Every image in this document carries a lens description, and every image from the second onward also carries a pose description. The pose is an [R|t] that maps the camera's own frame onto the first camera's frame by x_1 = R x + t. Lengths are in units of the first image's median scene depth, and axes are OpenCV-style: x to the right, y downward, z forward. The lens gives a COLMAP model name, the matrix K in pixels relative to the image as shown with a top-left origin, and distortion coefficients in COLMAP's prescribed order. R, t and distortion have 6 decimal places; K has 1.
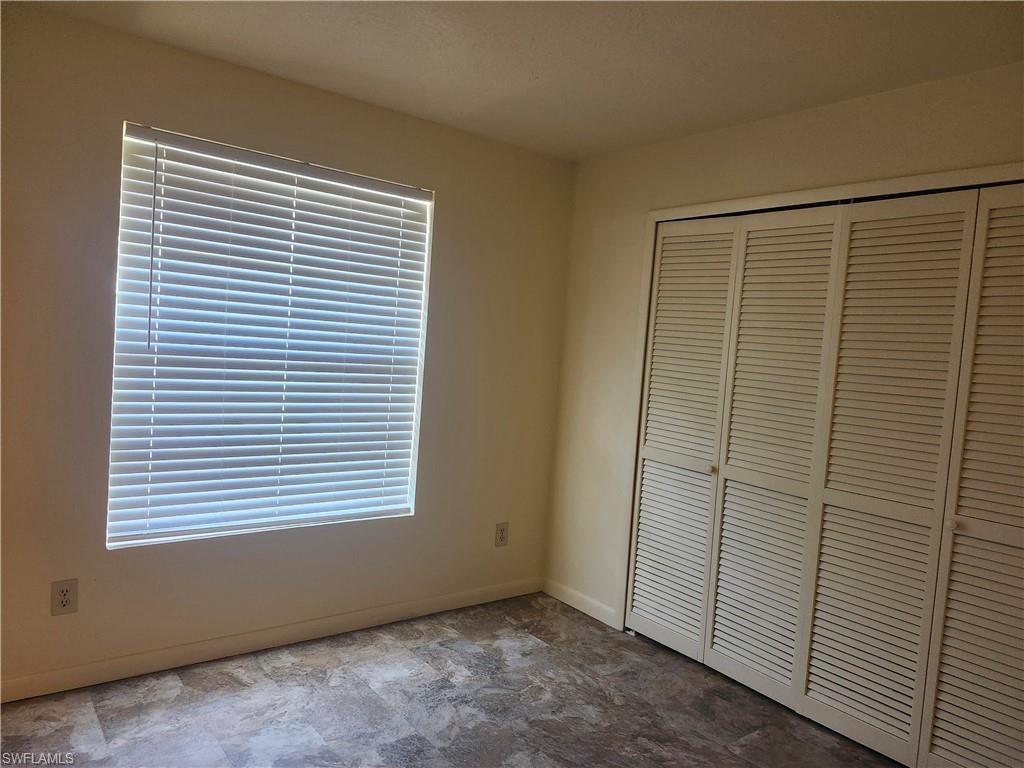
lens RADIAL K [[720.3, 0, 514.6], [0, 720.3, 386.3], [0, 0, 1]] dist [0.000634, -0.005914]
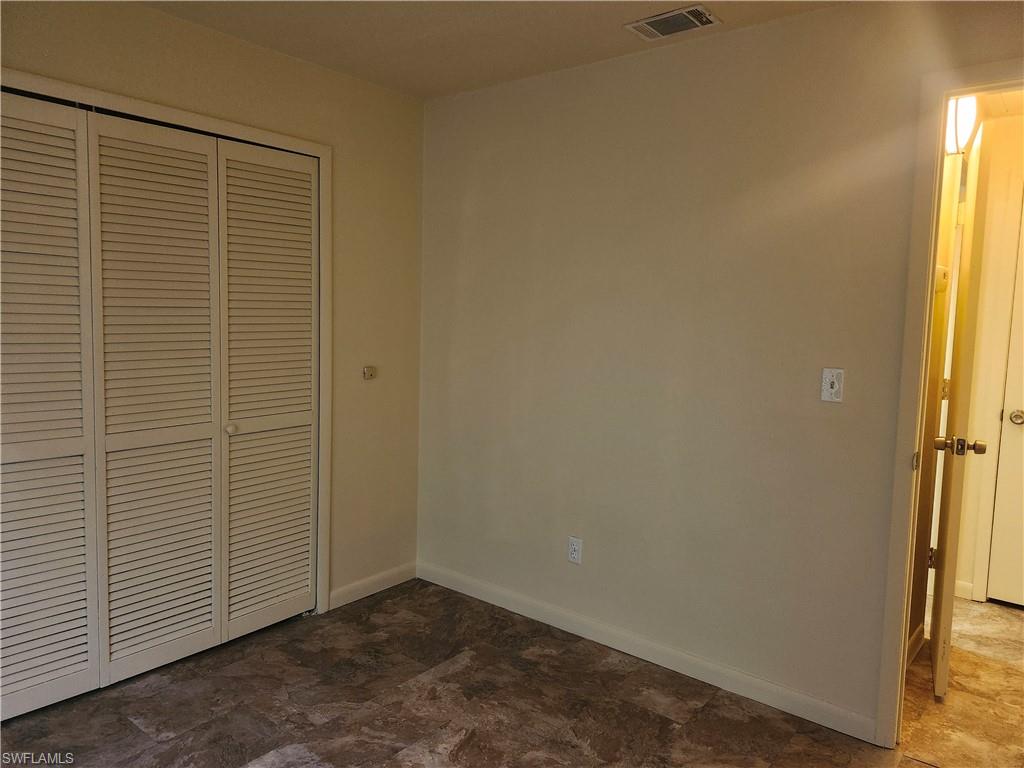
lens RADIAL K [[720.3, 0, 515.8], [0, 720.3, 379.7], [0, 0, 1]] dist [0.000634, -0.005914]
pose [[-0.242585, -0.171608, 0.954831, -0.549949], [0.012133, 0.983617, 0.179864, -0.083838], [-0.970054, 0.055217, -0.236529, 0.724689]]
